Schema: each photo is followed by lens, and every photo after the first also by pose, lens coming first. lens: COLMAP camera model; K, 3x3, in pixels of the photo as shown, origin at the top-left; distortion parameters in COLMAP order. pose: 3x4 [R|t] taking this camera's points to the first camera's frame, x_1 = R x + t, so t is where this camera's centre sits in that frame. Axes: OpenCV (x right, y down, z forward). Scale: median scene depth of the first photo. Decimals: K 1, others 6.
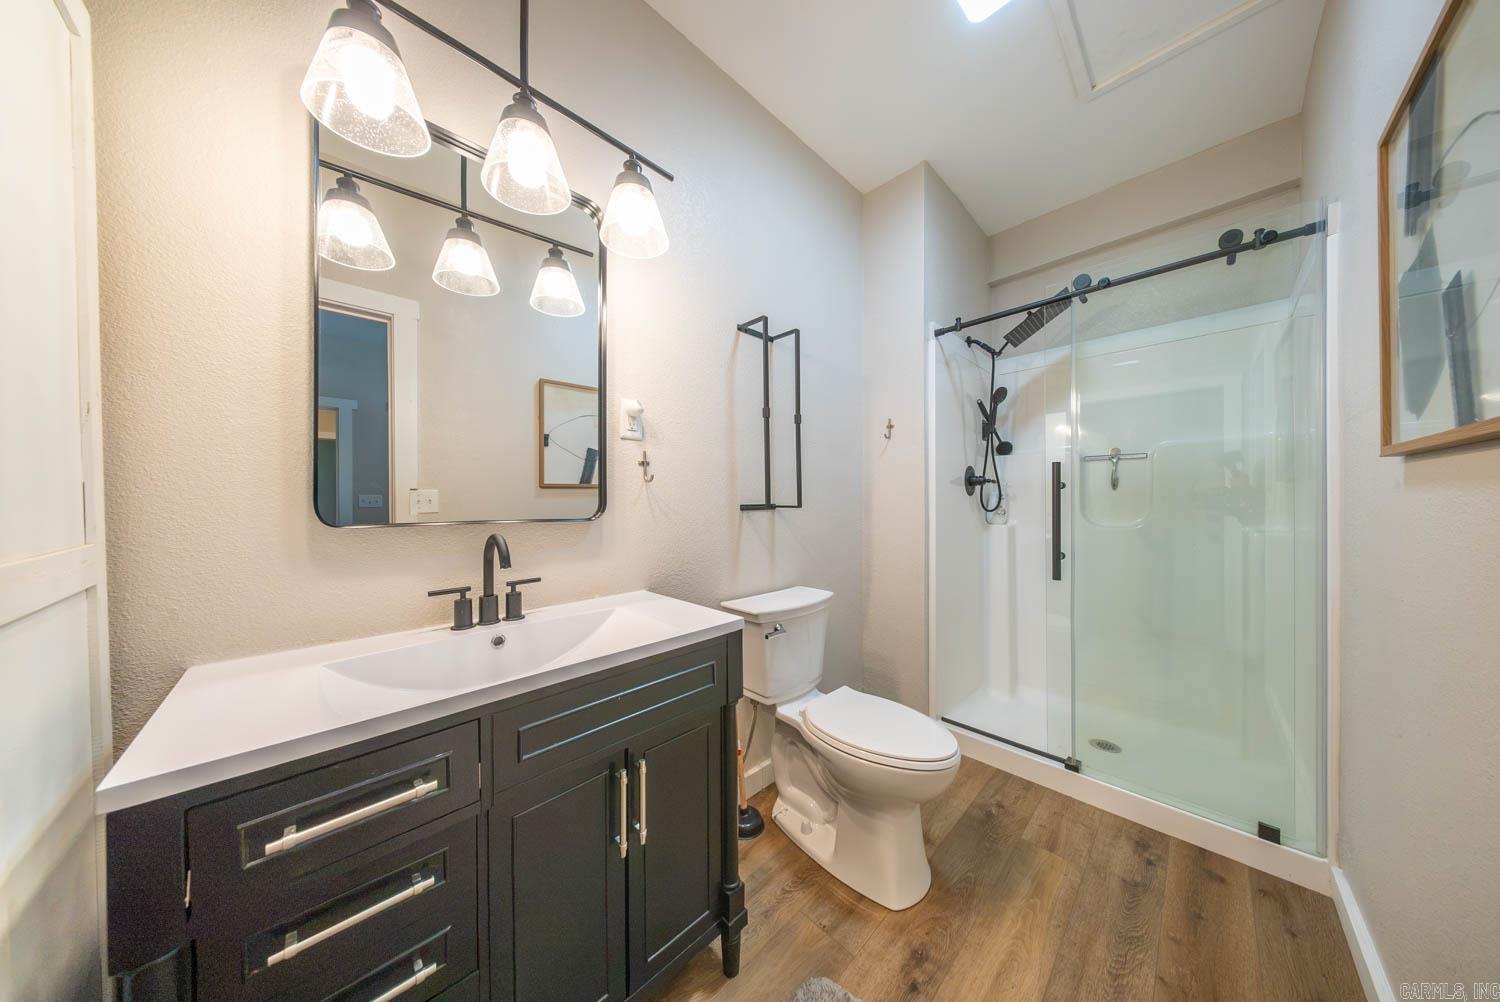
lens RADIAL K [[441.3, 0, 747.5], [0, 441.3, 502.4], [0, 0, 1]] dist [0.007505, -0.003375]
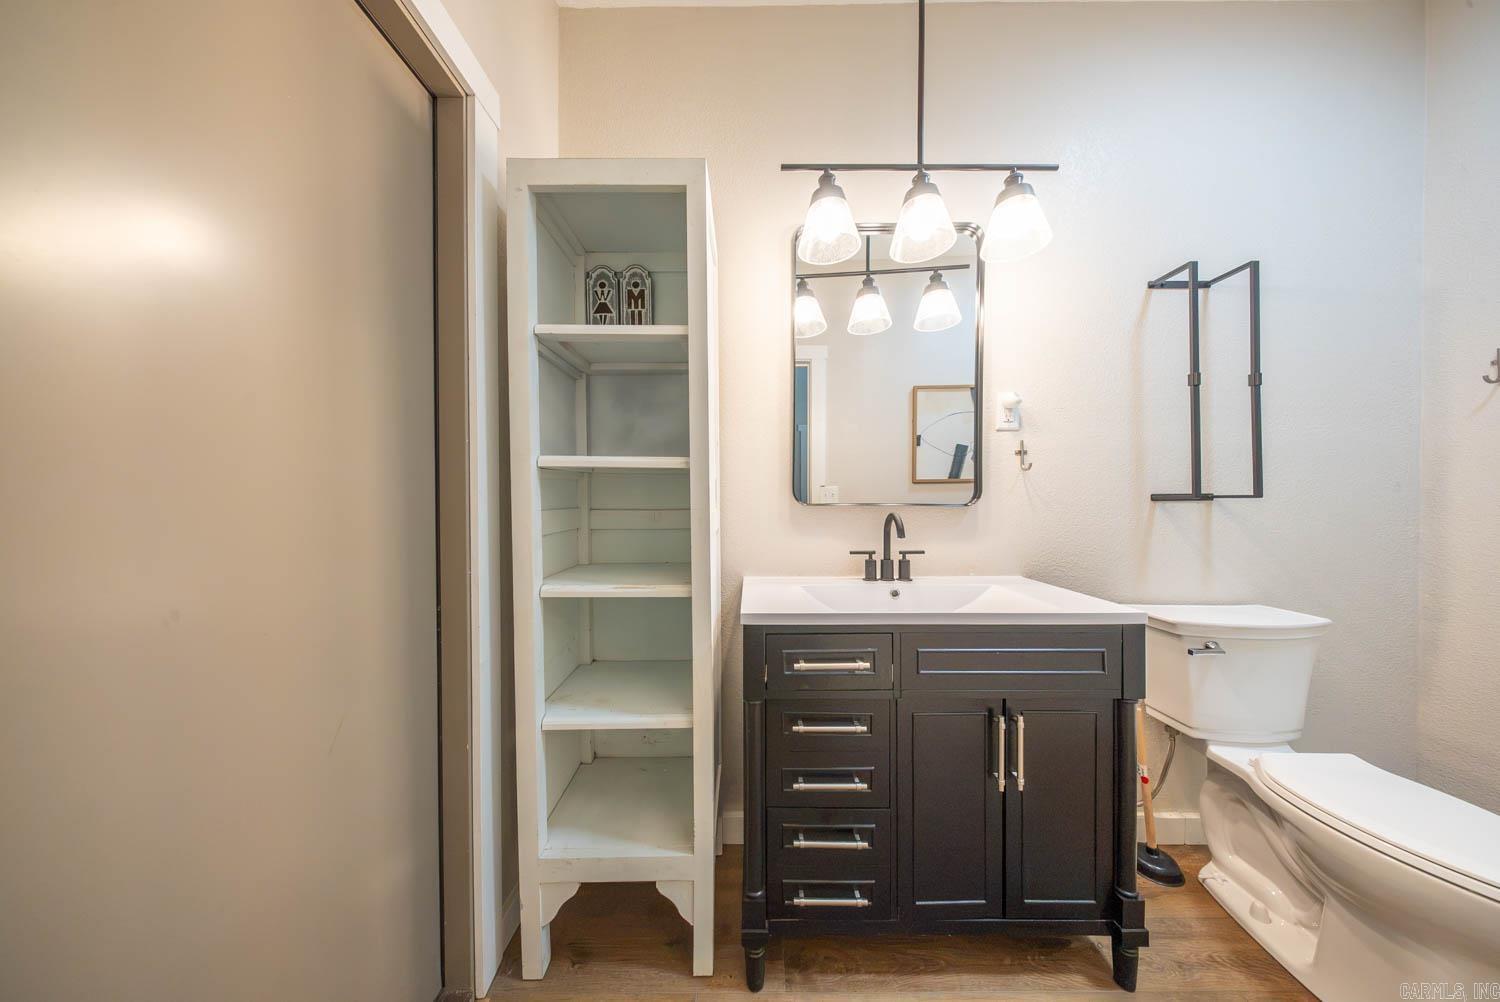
lens RADIAL K [[441.3, 0, 747.5], [0, 441.3, 502.4], [0, 0, 1]] dist [0.007505, -0.003375]
pose [[0.714466, 0.006232, -0.699643, 0.031774], [-0.006332, 0.999977, 0.002441, 0.029533], [0.699642, 0.002686, 0.714489, -0.182123]]
